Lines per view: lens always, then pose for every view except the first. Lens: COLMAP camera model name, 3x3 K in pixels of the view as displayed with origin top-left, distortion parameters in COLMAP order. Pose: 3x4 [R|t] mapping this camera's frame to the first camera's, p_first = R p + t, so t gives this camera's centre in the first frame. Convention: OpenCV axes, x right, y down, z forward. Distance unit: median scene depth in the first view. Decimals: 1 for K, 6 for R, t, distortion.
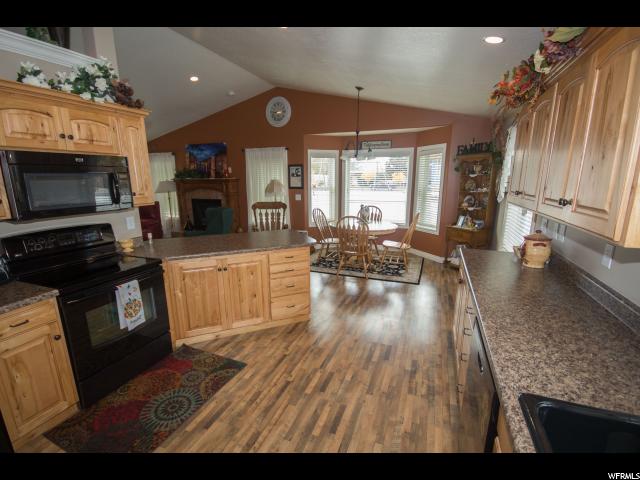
lens RADIAL K [[294.8, 0, 320.0], [0, 294.8, 242.3], [0, 0, 1]] dist [-0.004644, -0.001591]
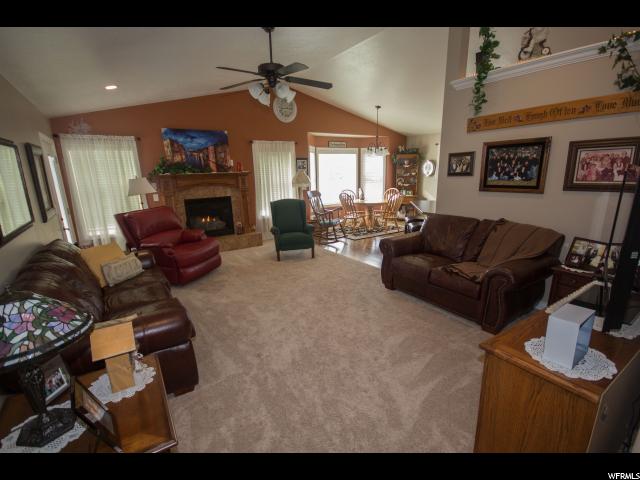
lens RADIAL K [[294.8, 0, 319.2], [0, 294.8, 241.5], [0, 0, 1]] dist [-0.004644, -0.001591]
pose [[0.553159, -0.206676, 0.807032, -0.928169], [0.207063, 0.972446, 0.107112, -0.054796], [-0.806933, 0.107856, 0.580712, 0.296530]]
